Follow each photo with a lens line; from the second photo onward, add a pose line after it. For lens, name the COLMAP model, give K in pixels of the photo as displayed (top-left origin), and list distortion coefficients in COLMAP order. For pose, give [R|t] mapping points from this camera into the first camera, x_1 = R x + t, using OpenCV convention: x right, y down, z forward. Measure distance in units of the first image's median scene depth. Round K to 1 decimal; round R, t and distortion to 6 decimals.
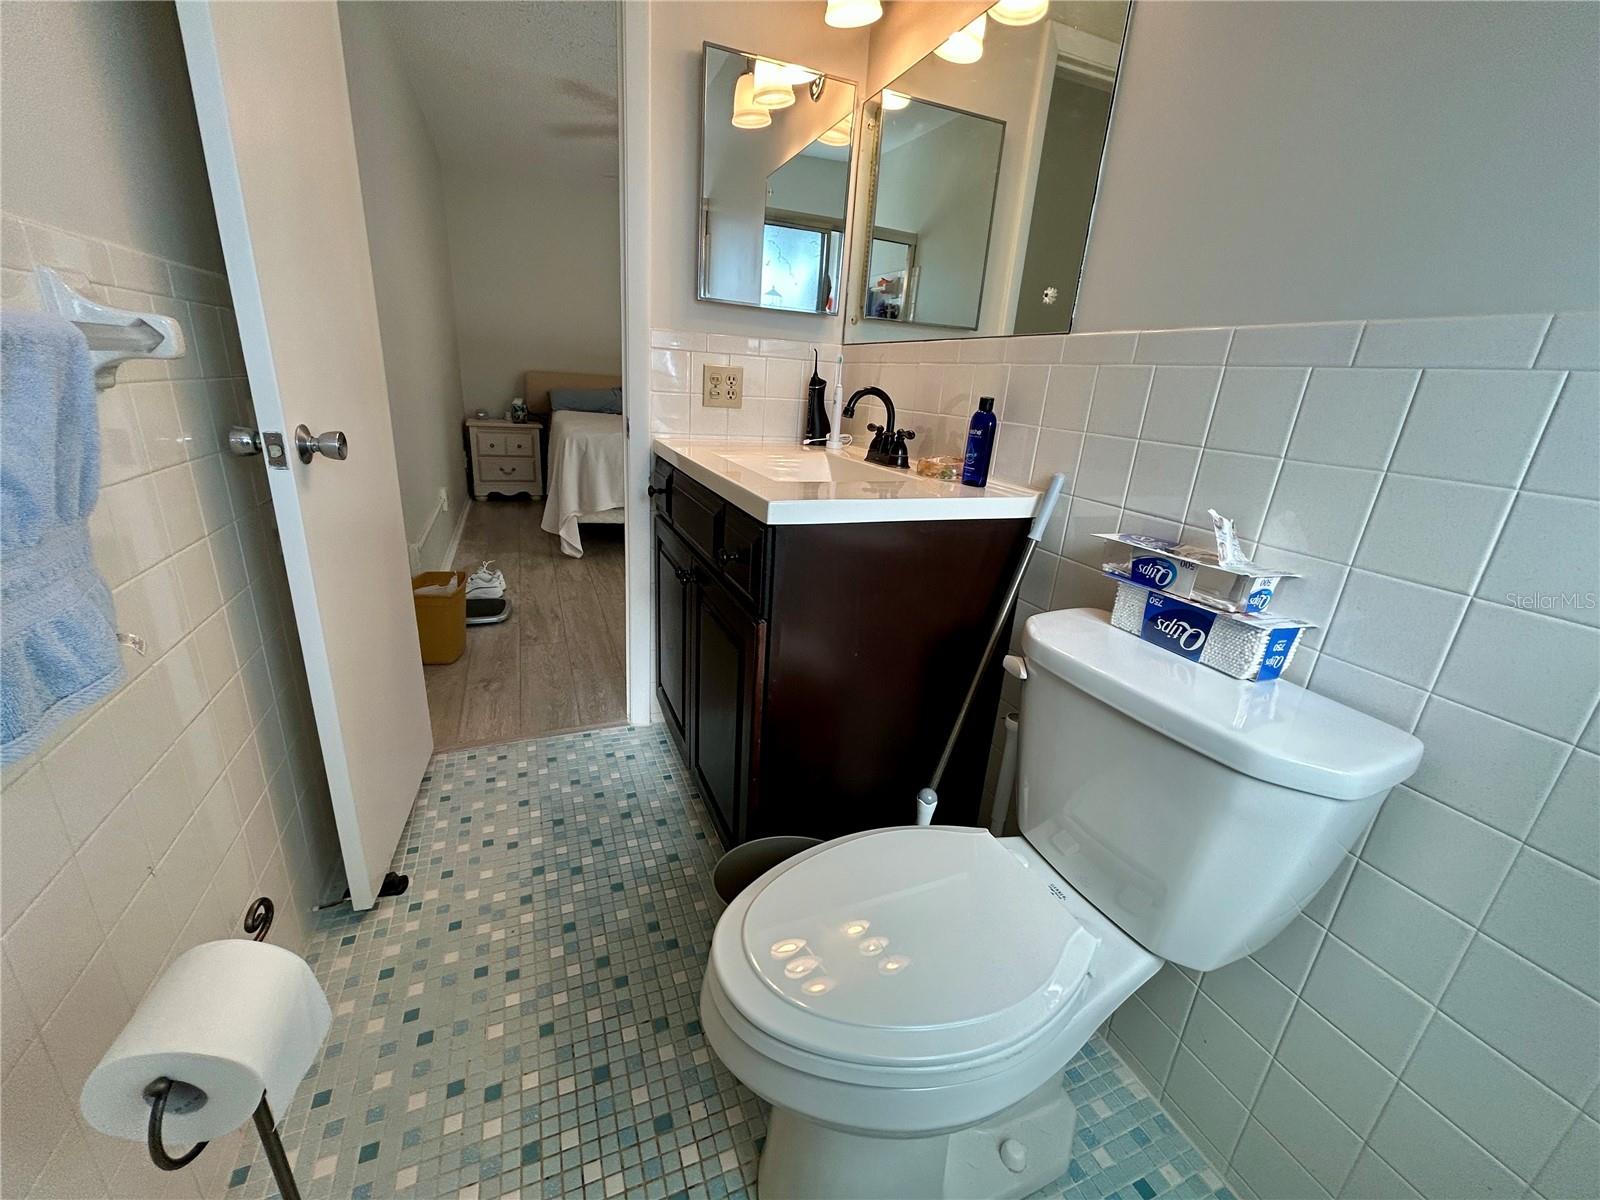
lens RADIAL K [[643.6, 0, 802.5], [0, 643.6, 599.5], [0, 0, 1]] dist [-0.004160, 0.002619]
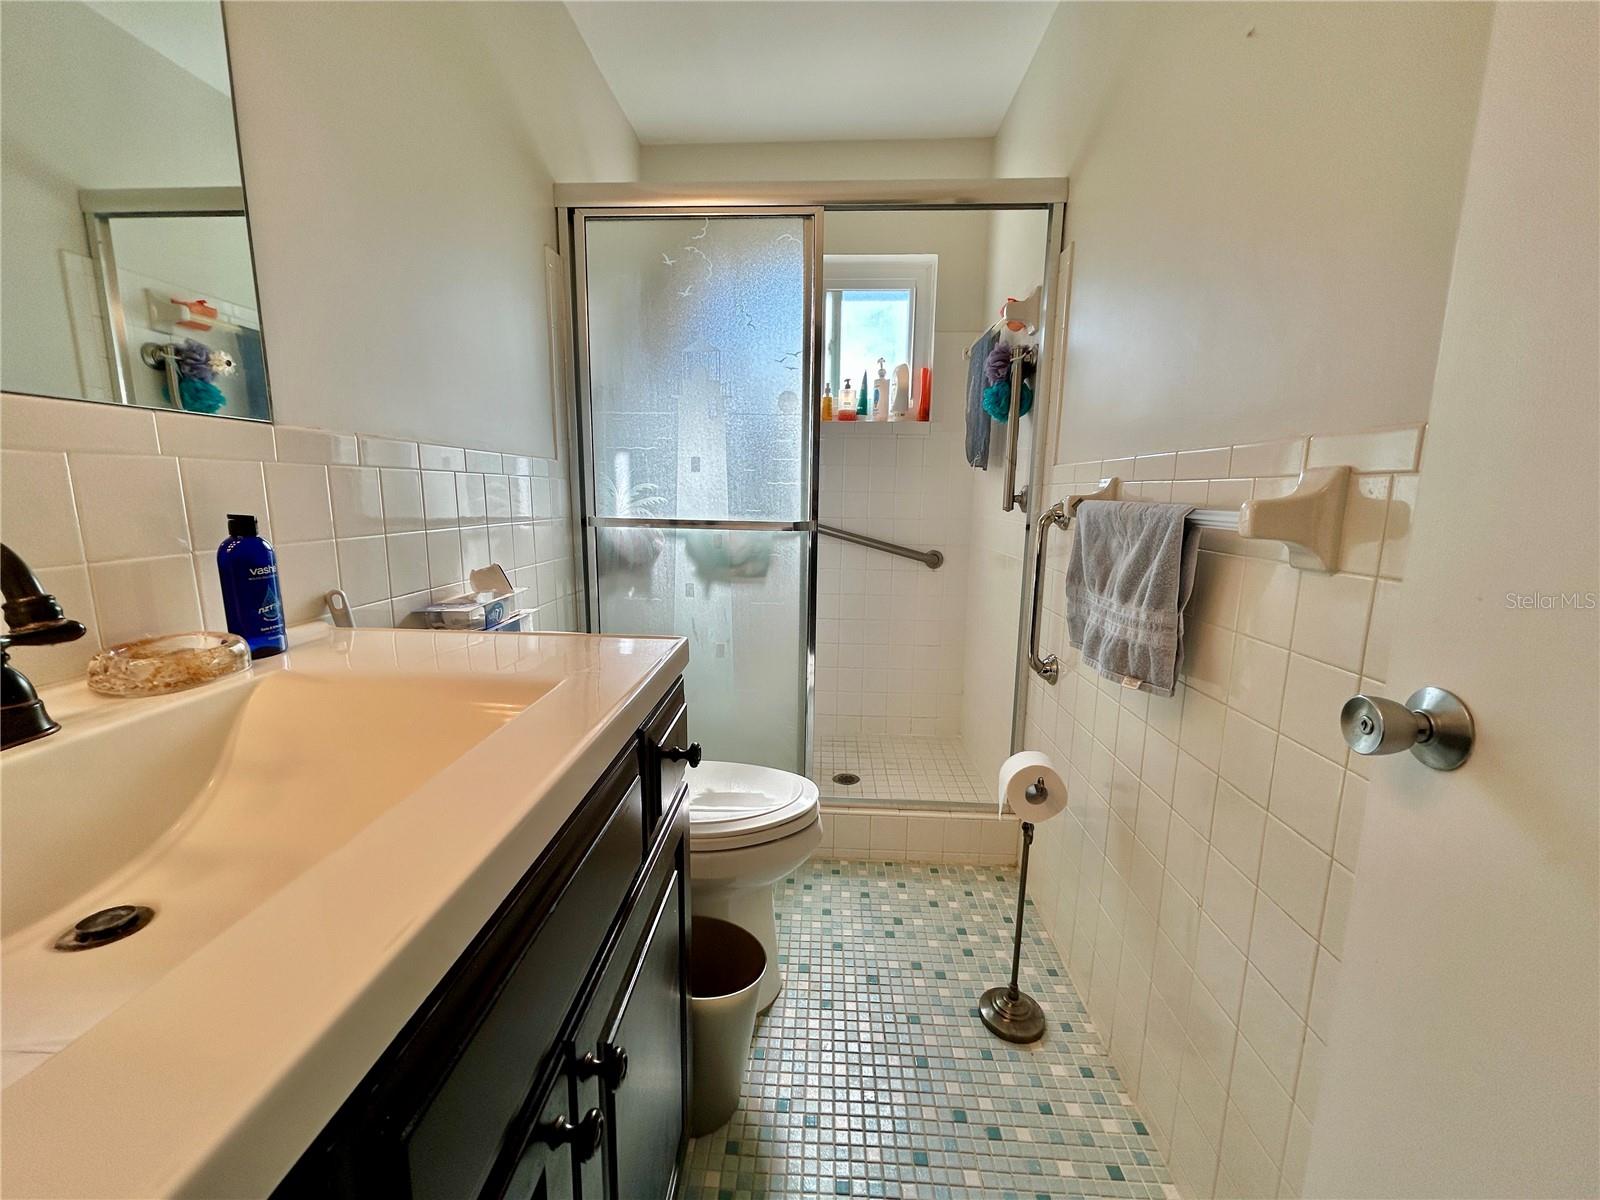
lens RADIAL K [[643.6, 0, 793.2], [0, 643.6, 598.4], [0, 0, 1]] dist [-0.004160, 0.002619]
pose [[-0.901094, -0.142685, 0.409477, -0.437905], [0.073098, 0.880814, 0.467786, -0.487074], [-0.427419, 0.451451, -0.783266, 1.280339]]
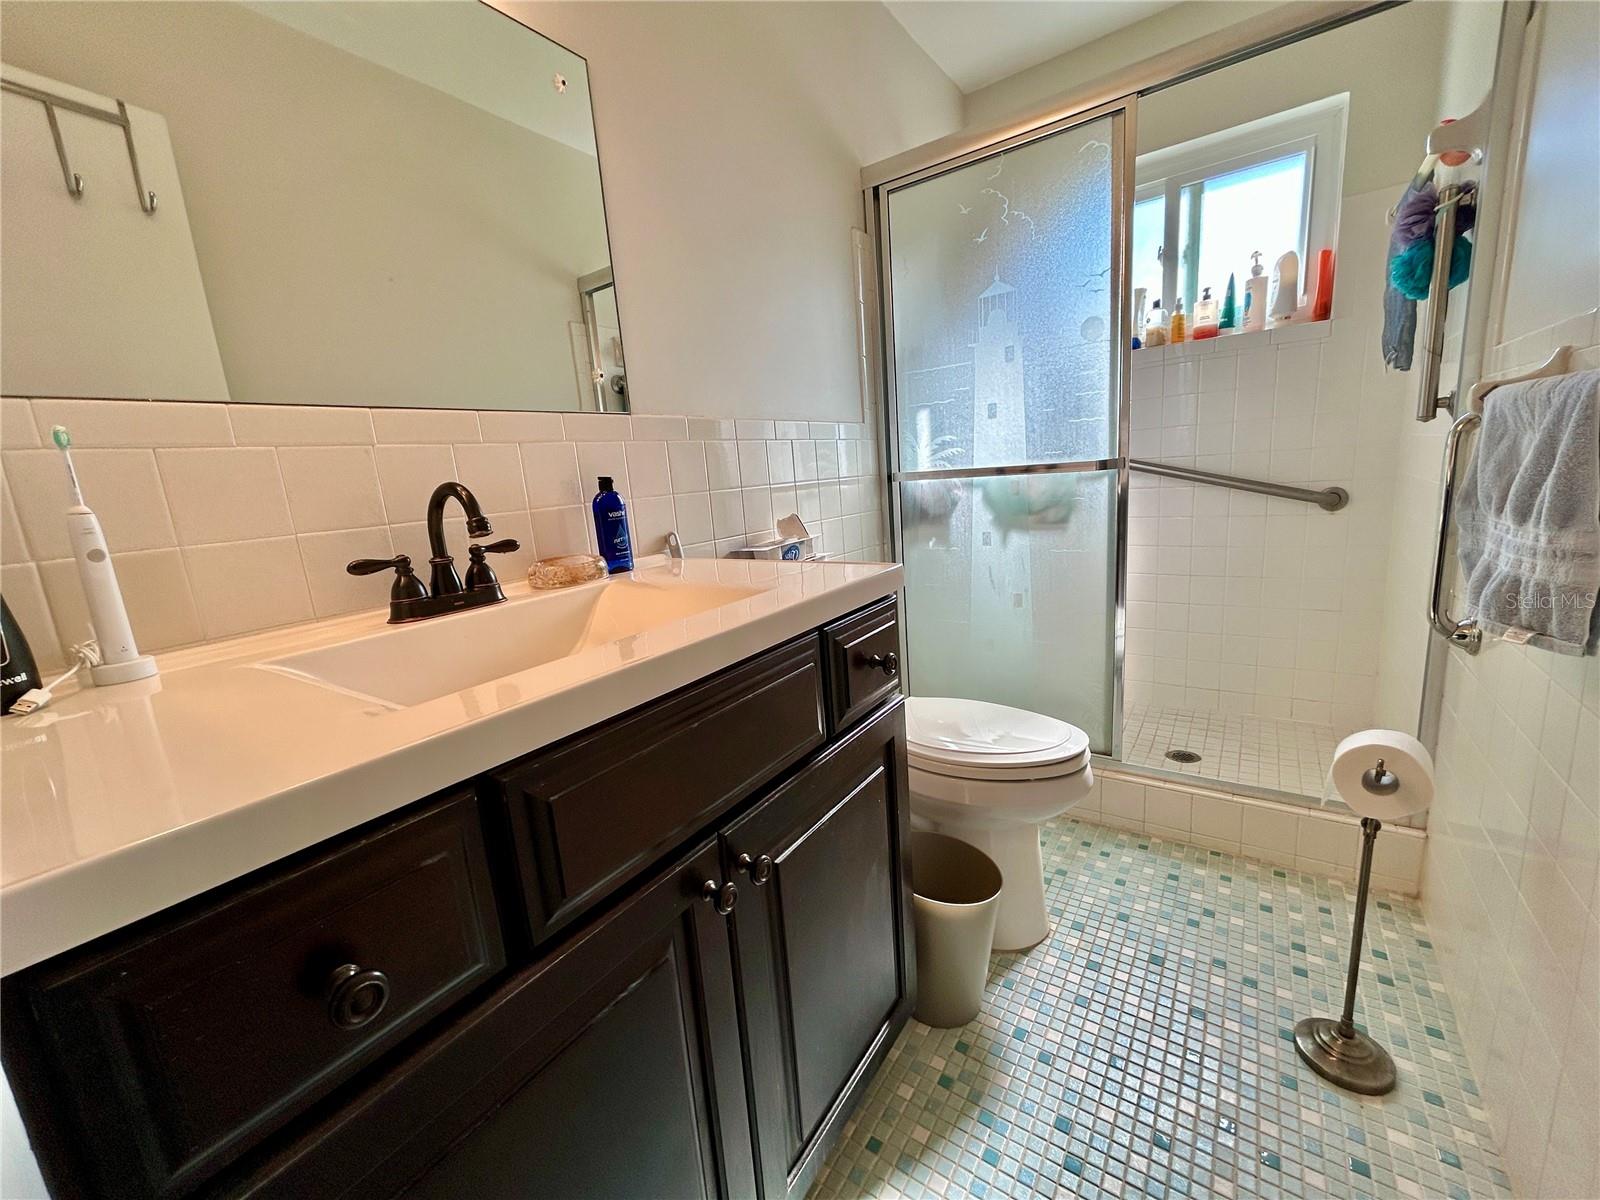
lens RADIAL K [[643.6, 0, 794.6], [0, 643.6, 598.4], [0, 0, 1]] dist [-0.004160, 0.002619]
pose [[-0.536614, -0.183939, 0.823536, -0.632545], [0.312809, 0.863056, 0.396592, -0.439062], [-0.783706, 0.470426, -0.405590, 1.231824]]
